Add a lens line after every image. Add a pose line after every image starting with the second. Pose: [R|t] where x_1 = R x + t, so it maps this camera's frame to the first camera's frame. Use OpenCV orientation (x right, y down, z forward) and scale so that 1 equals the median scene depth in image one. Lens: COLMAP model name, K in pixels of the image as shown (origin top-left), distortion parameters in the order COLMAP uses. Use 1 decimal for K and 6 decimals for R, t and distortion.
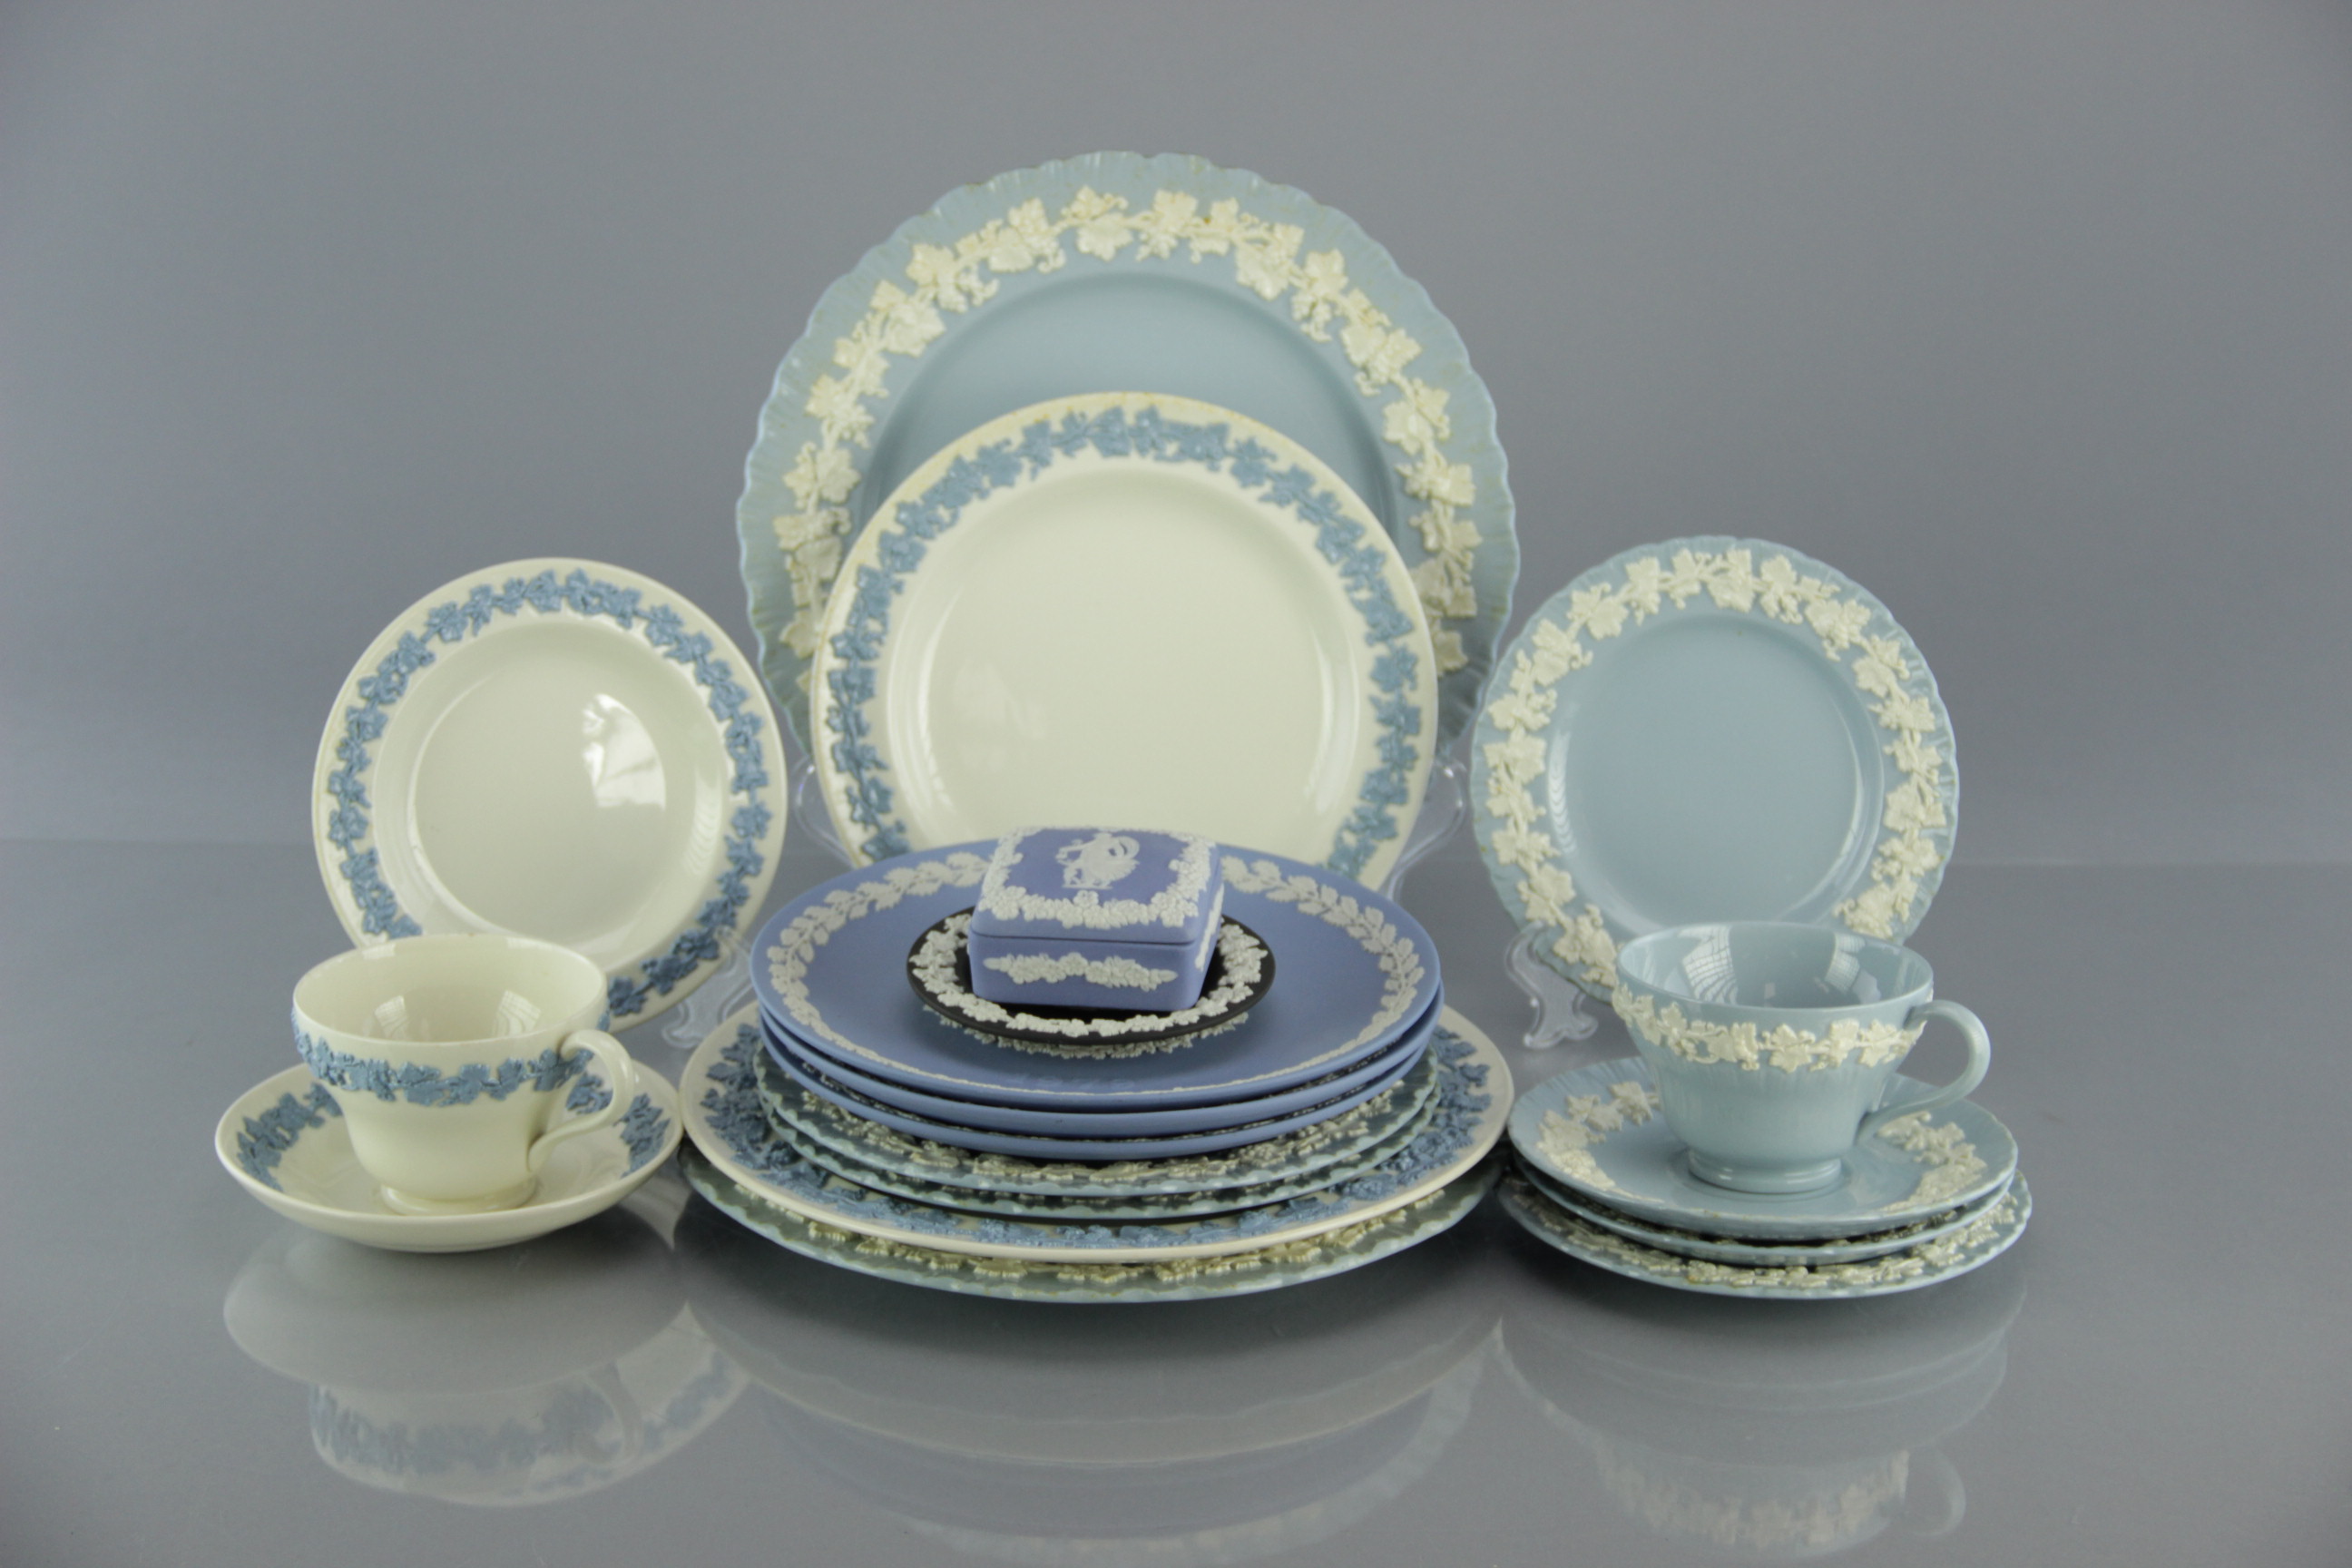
lens RADIAL K [[5161.4, 0, 1168.5], [0, 5161.4, 790.7], [0, 0, 1]] dist [0.341632, 0.000000]
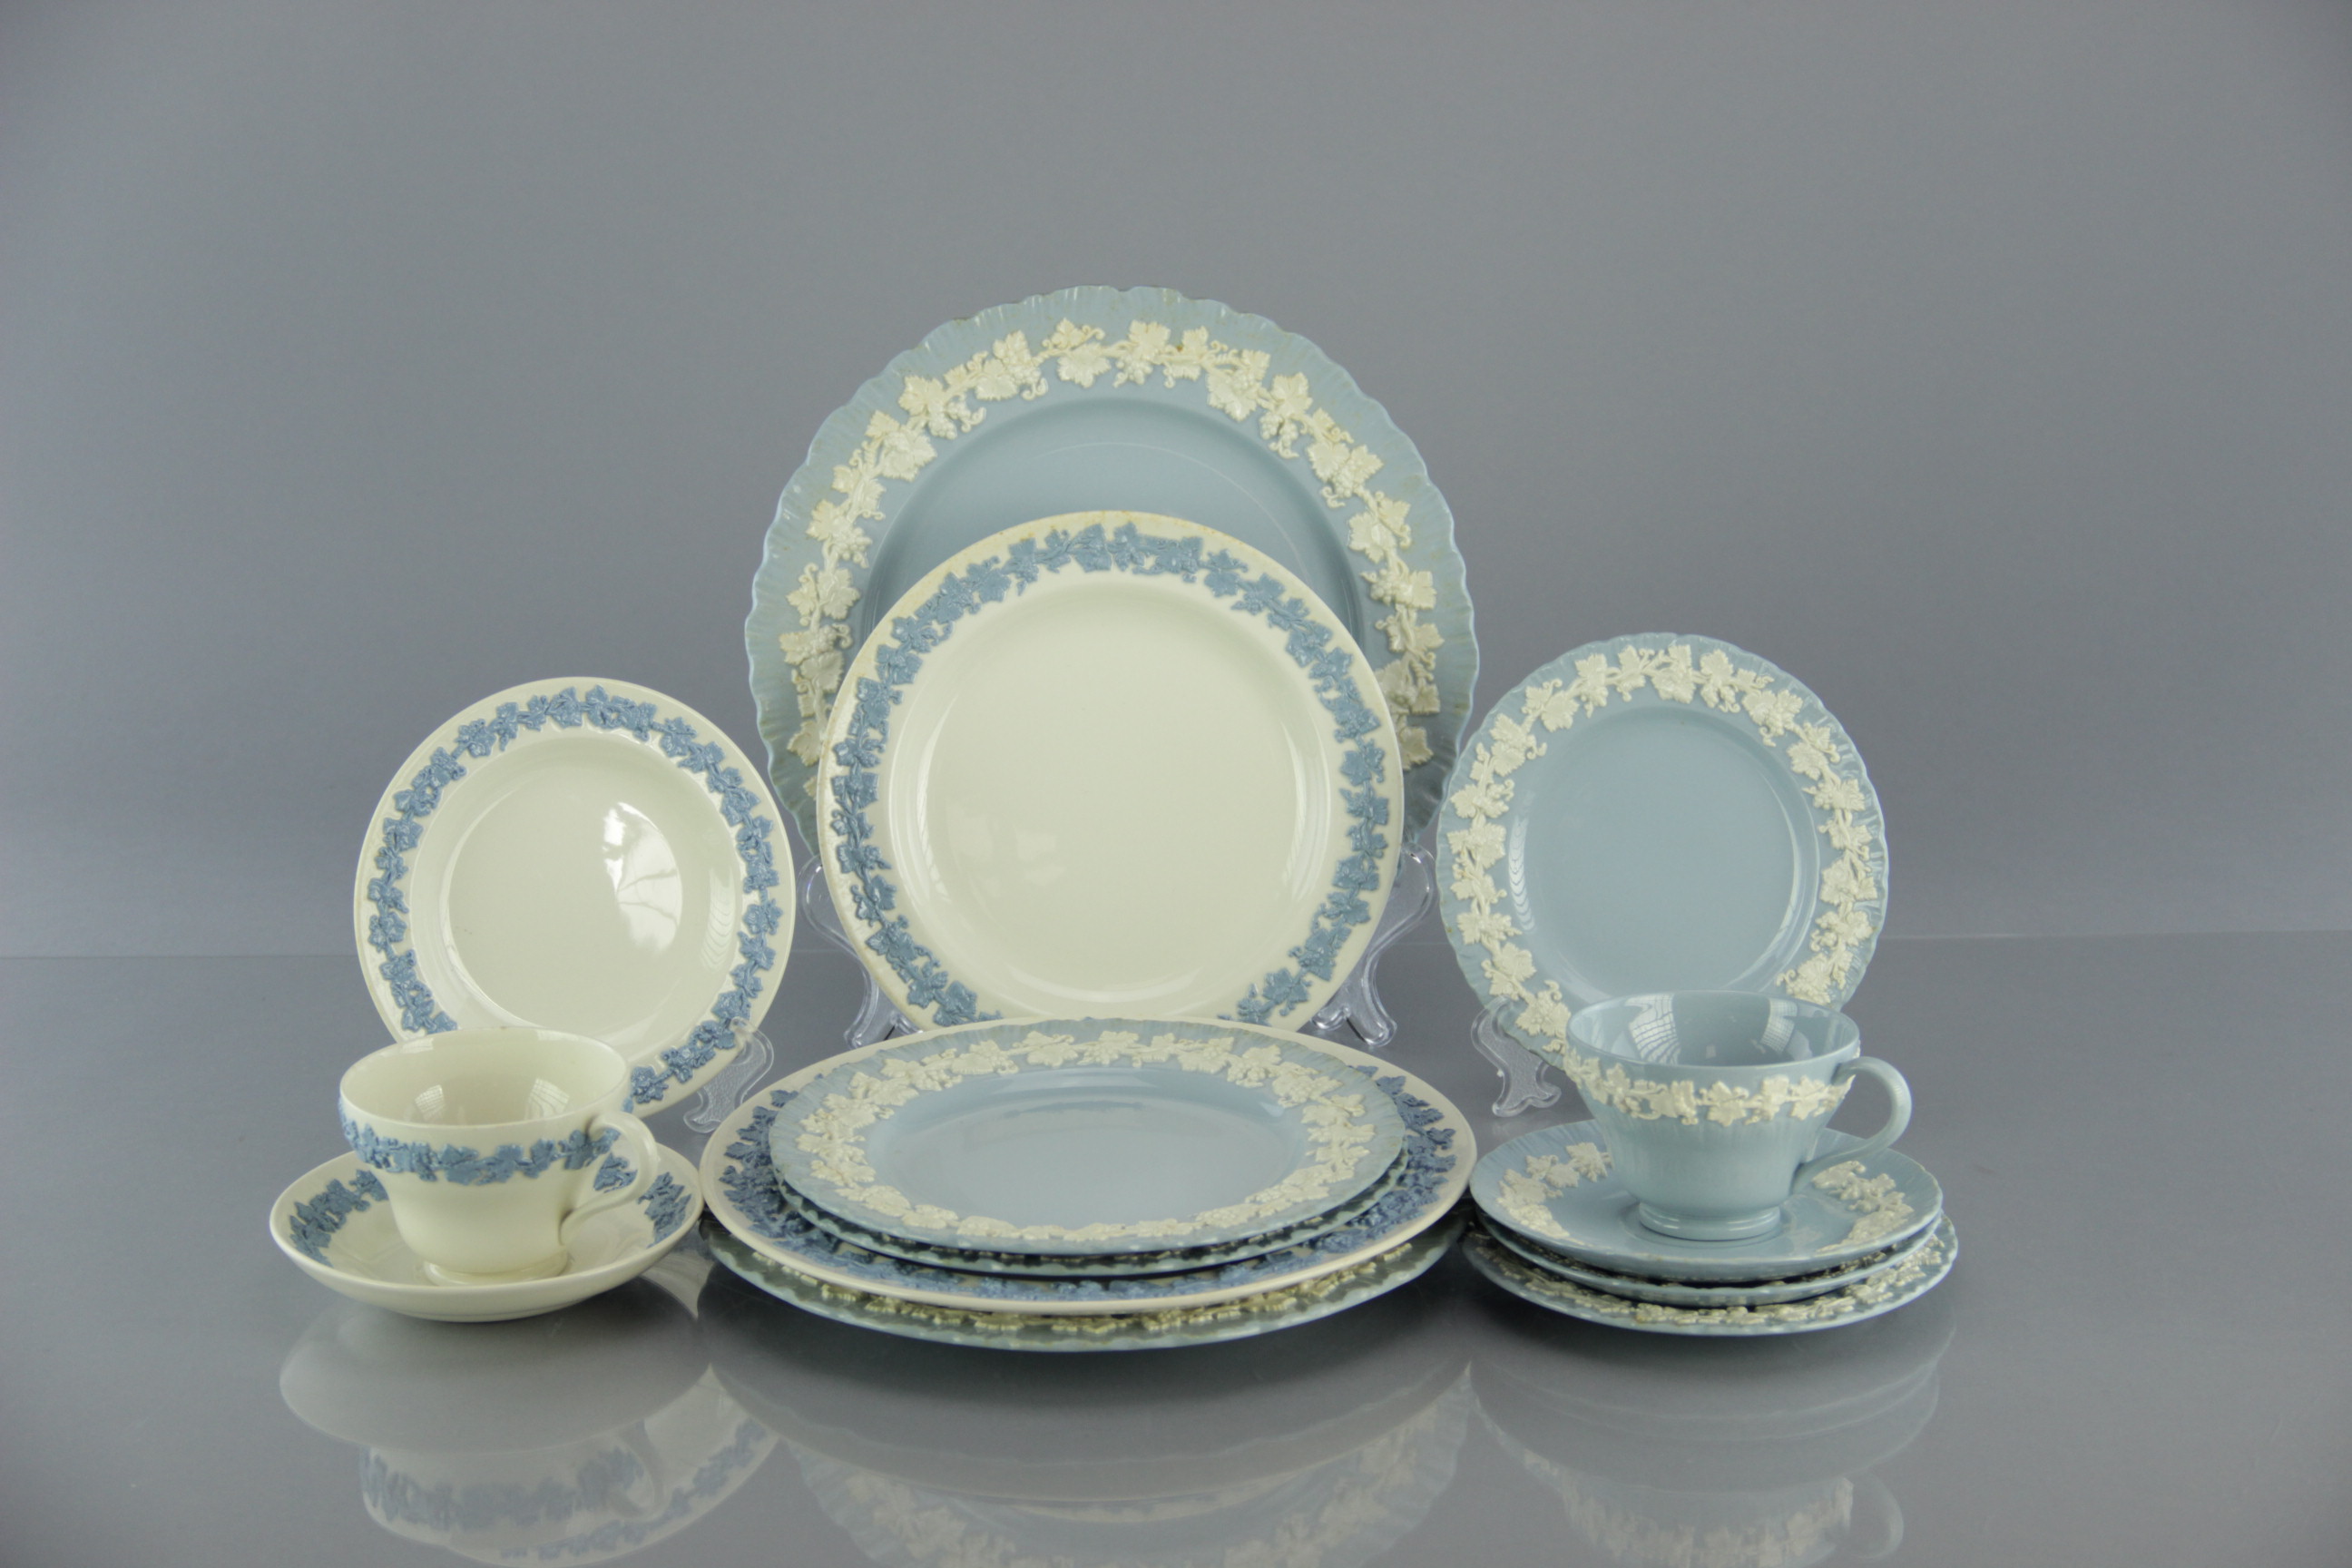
lens RADIAL K [[5215.3, 0, 1184.0], [0, 5215.3, 770.8], [0, 0, 1]] dist [0.467584, 0.000000]
pose [[0.999753, -0.022205, -0.000363, 0.007253], [0.022188, 0.999435, -0.025230, 0.004418], [0.000923, 0.025215, 0.999682, -0.079229]]
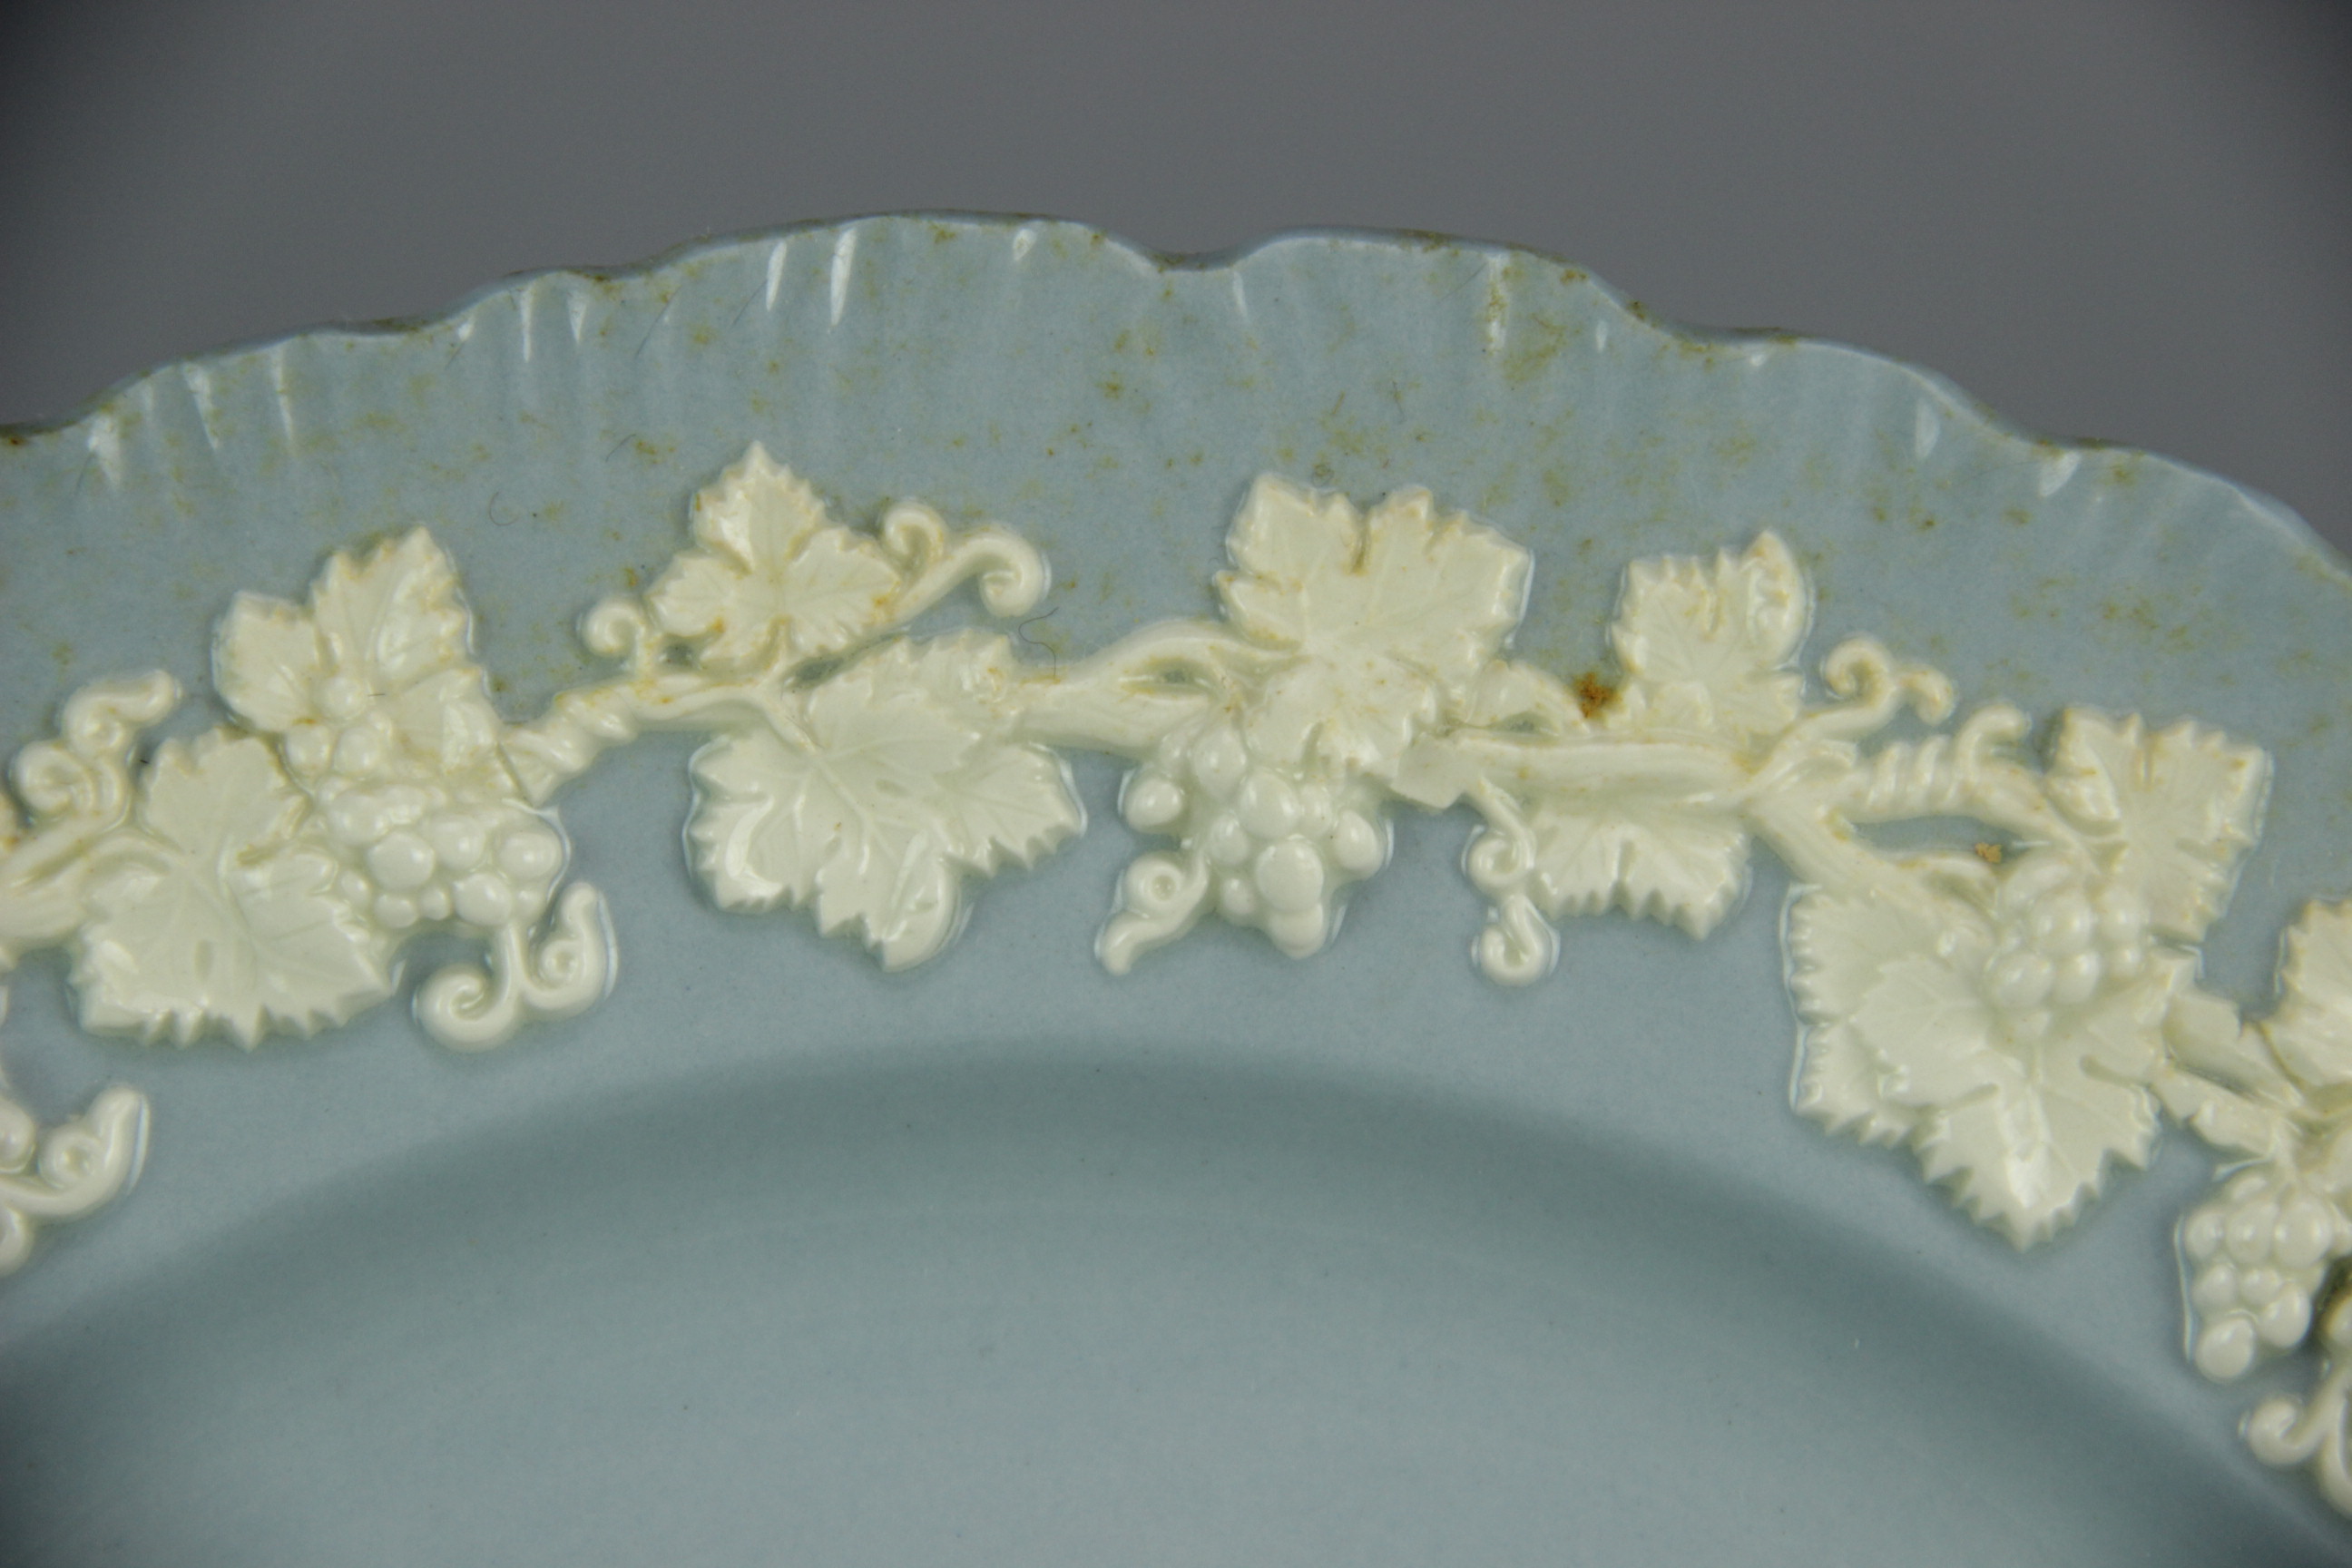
lens RADIAL K [[8800.3, 0, 1176.2], [0, 8800.3, 783.9], [0, 0, 1]] dist [0.029918, 0.000000]
pose [[0.999969, 0.003728, 0.006905, -0.006341], [-0.002778, 0.991141, -0.132783, -0.079411], [-0.007338, 0.132760, 0.991121, 0.804034]]
